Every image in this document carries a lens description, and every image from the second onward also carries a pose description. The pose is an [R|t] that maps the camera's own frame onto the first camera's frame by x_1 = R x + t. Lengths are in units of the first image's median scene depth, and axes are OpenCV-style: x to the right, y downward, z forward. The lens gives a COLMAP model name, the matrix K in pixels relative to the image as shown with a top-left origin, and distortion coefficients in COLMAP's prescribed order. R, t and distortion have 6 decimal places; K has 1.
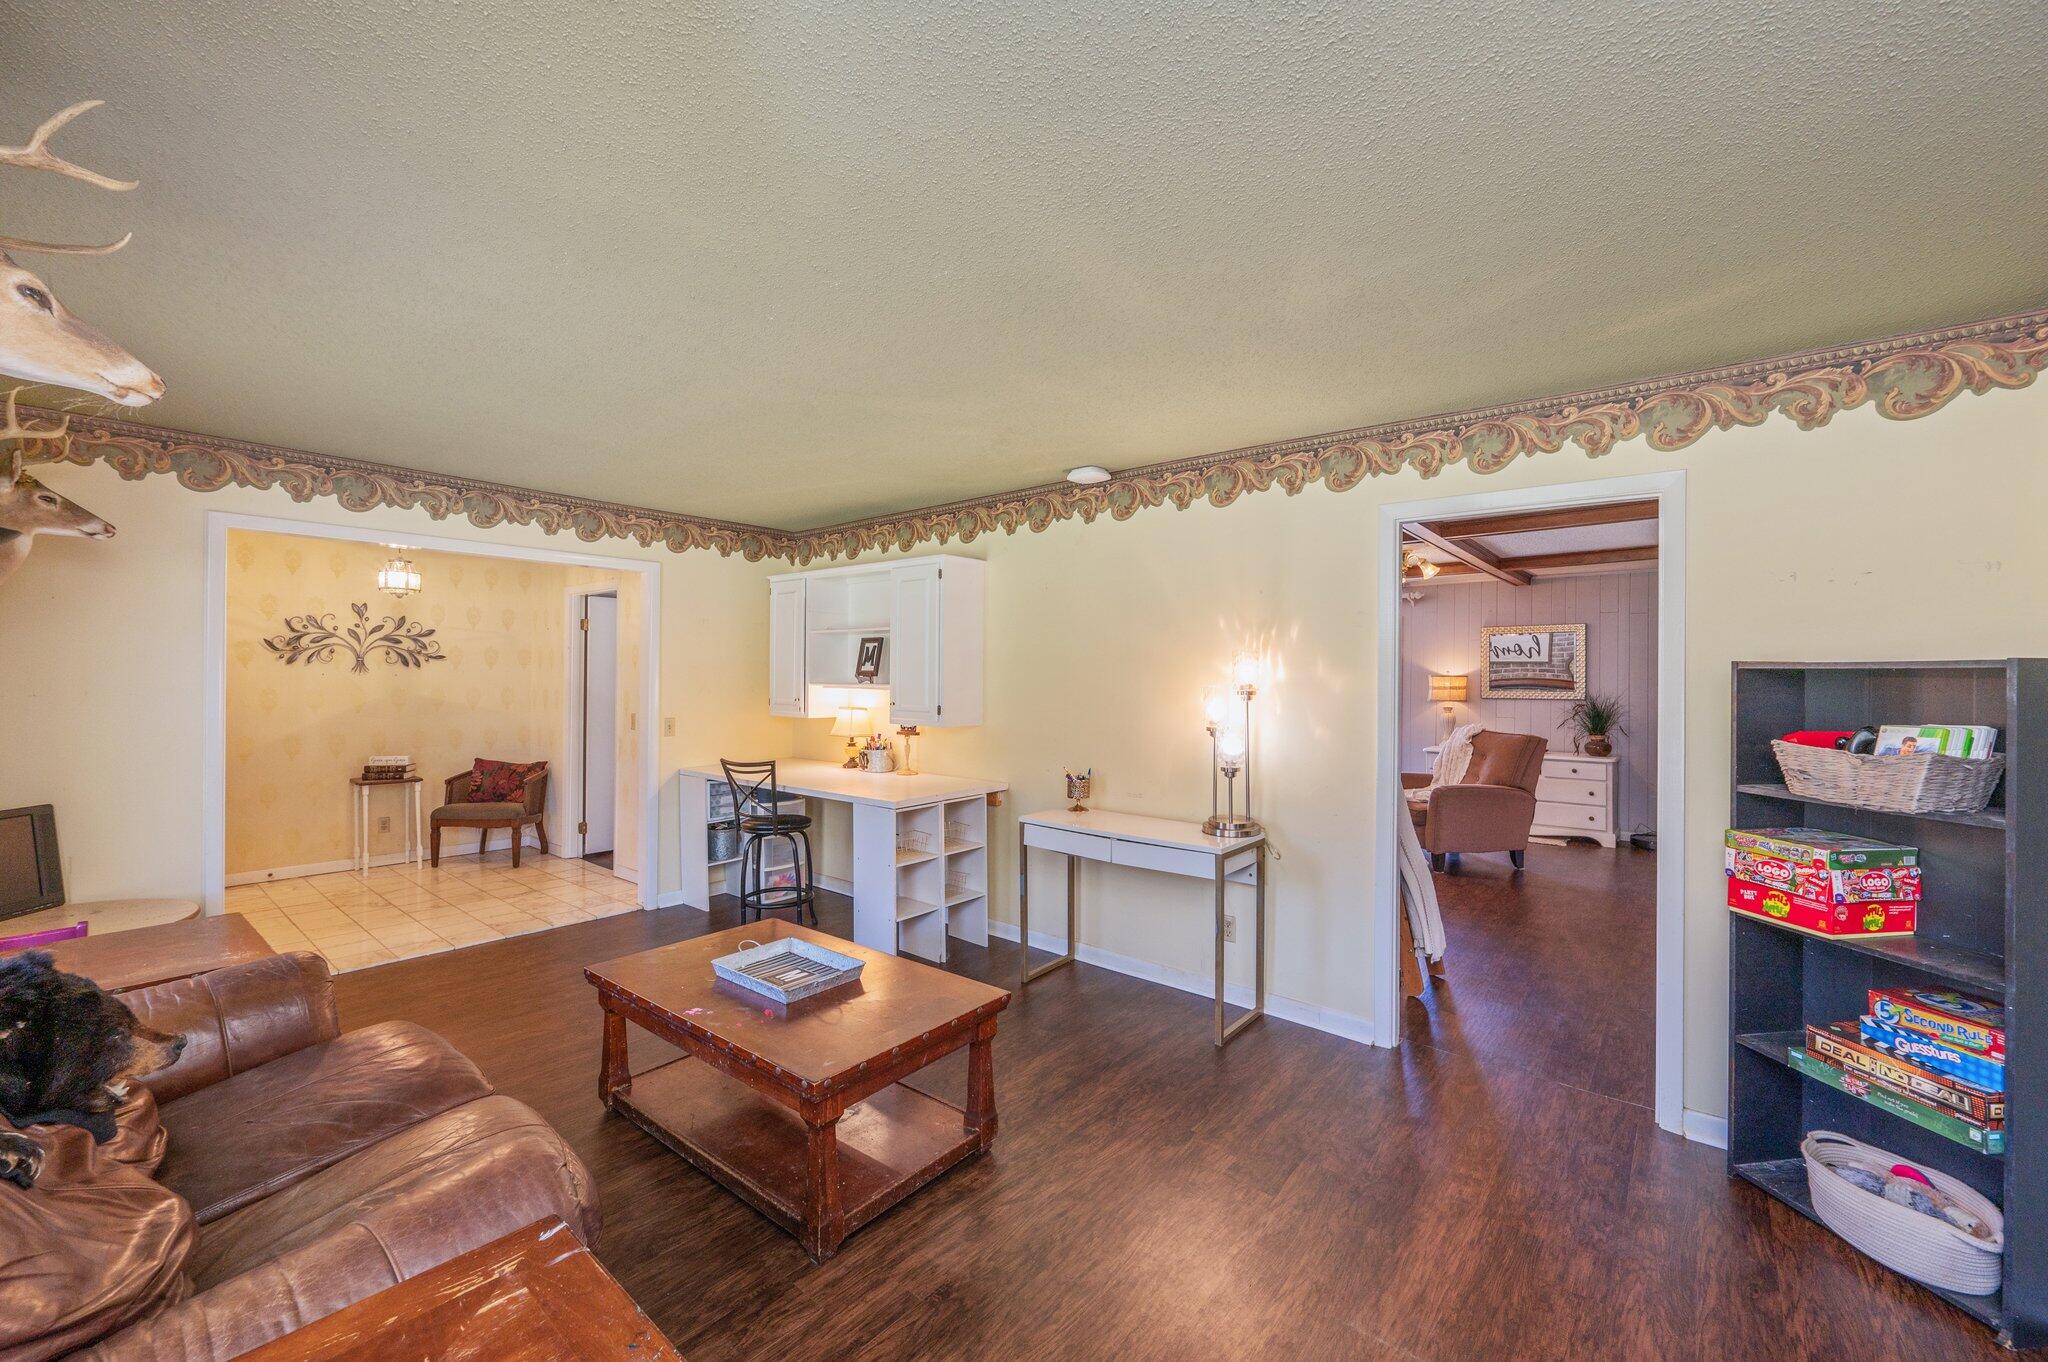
lens RADIAL K [[815.5, 0, 1026.5], [0, 815.5, 679.8], [0, 0, 1]] dist [0.002256, 0.000383]
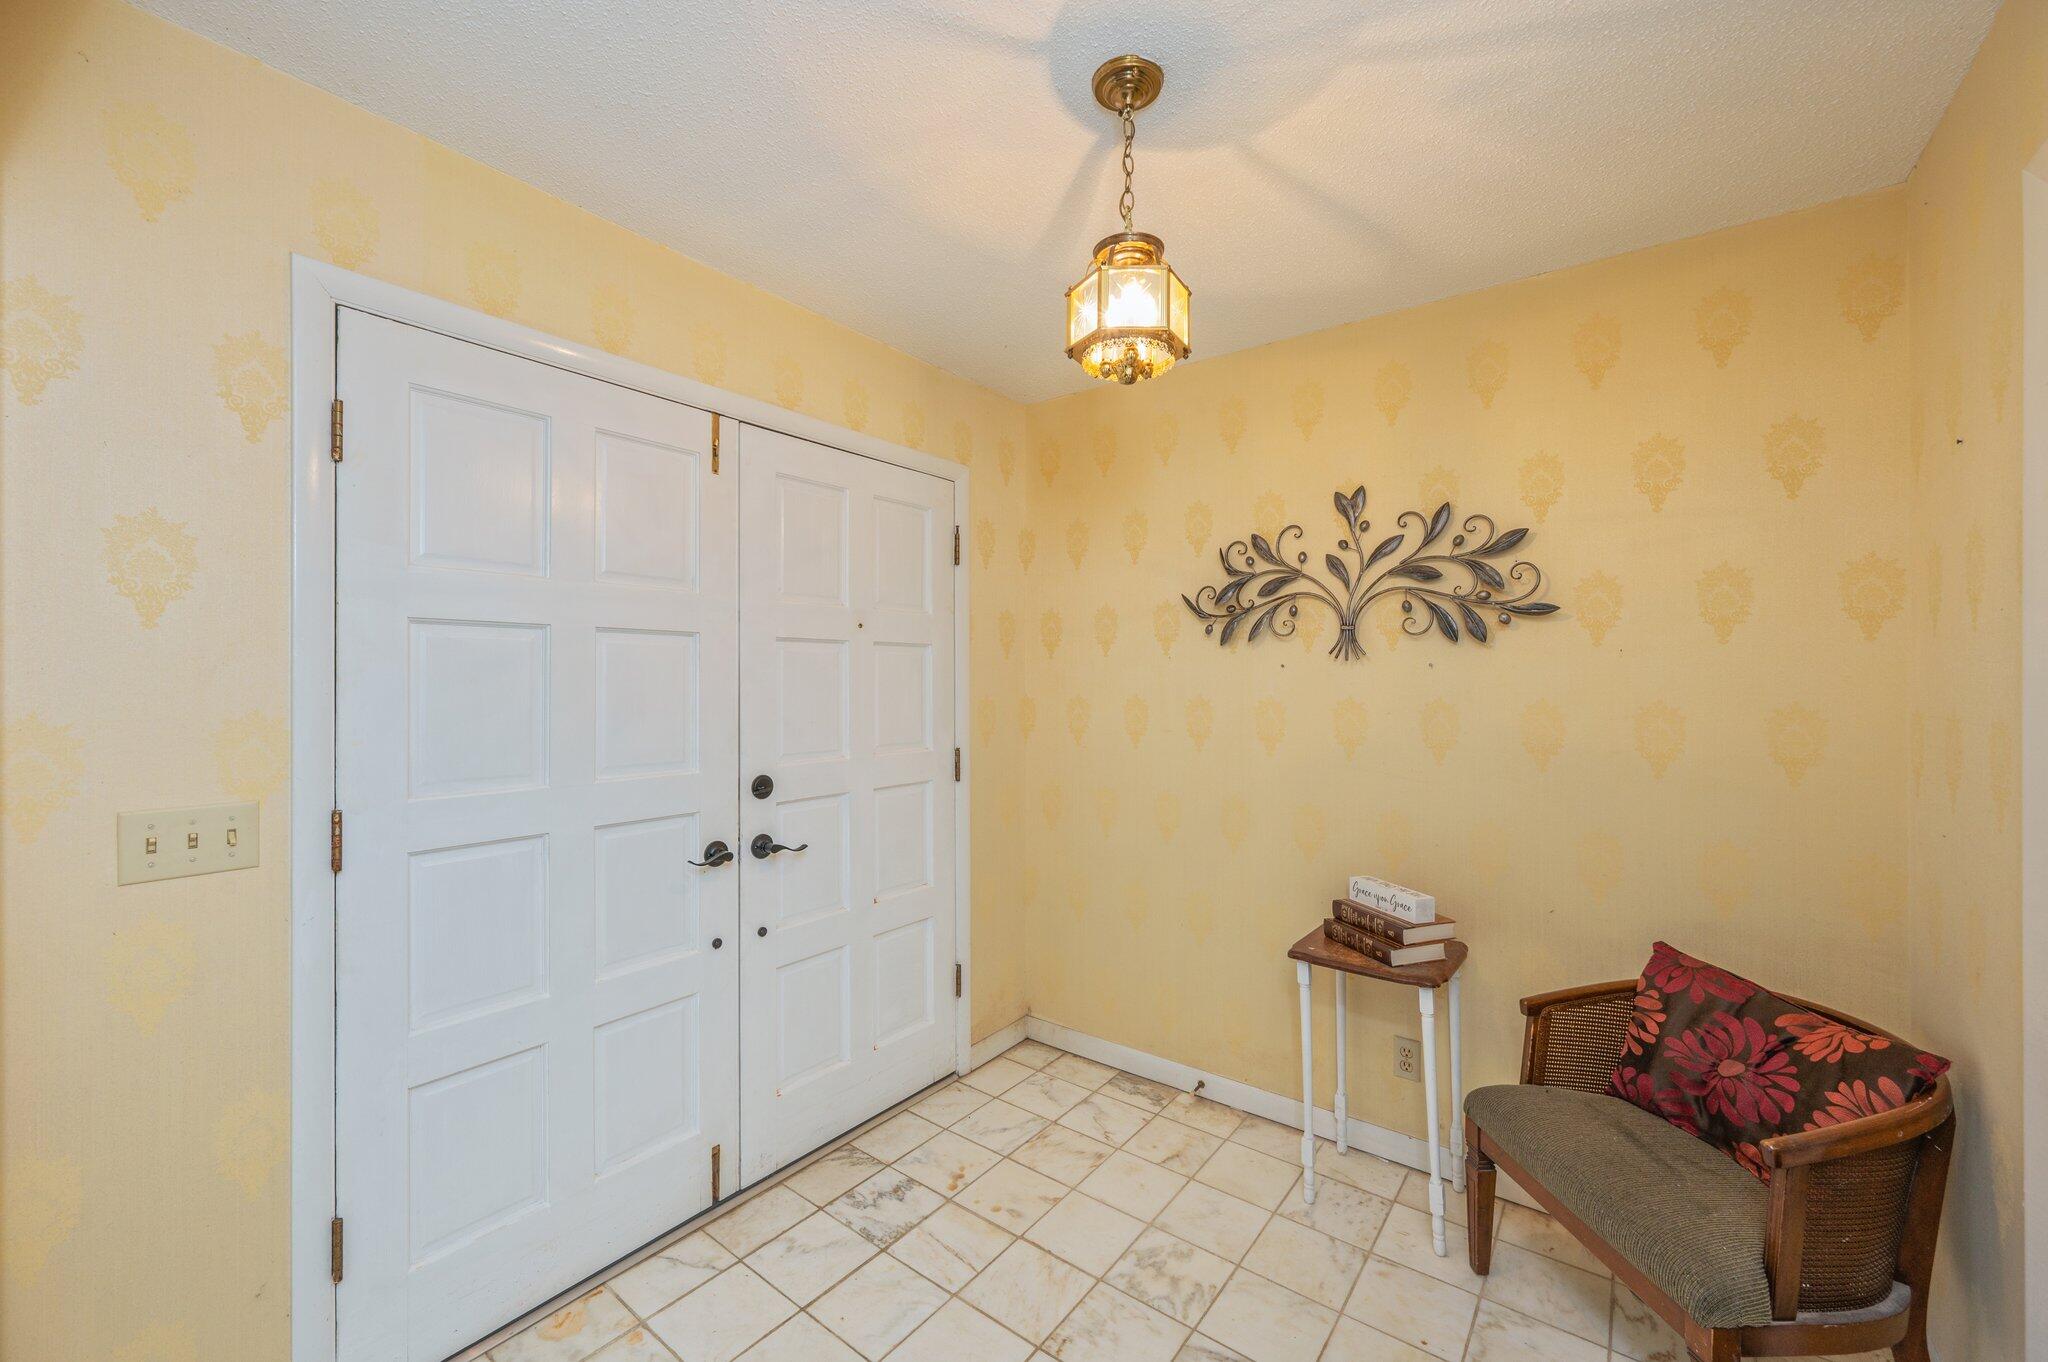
lens RADIAL K [[815.5, 0, 1029.1], [0, 815.5, 672.4], [0, 0, 1]] dist [0.002256, 0.000383]
pose [[0.049089, -0.012708, -0.998714, -0.417220], [-0.003719, 0.999910, -0.012907, 0.002755], [0.998787, 0.004348, 0.049037, 0.813321]]
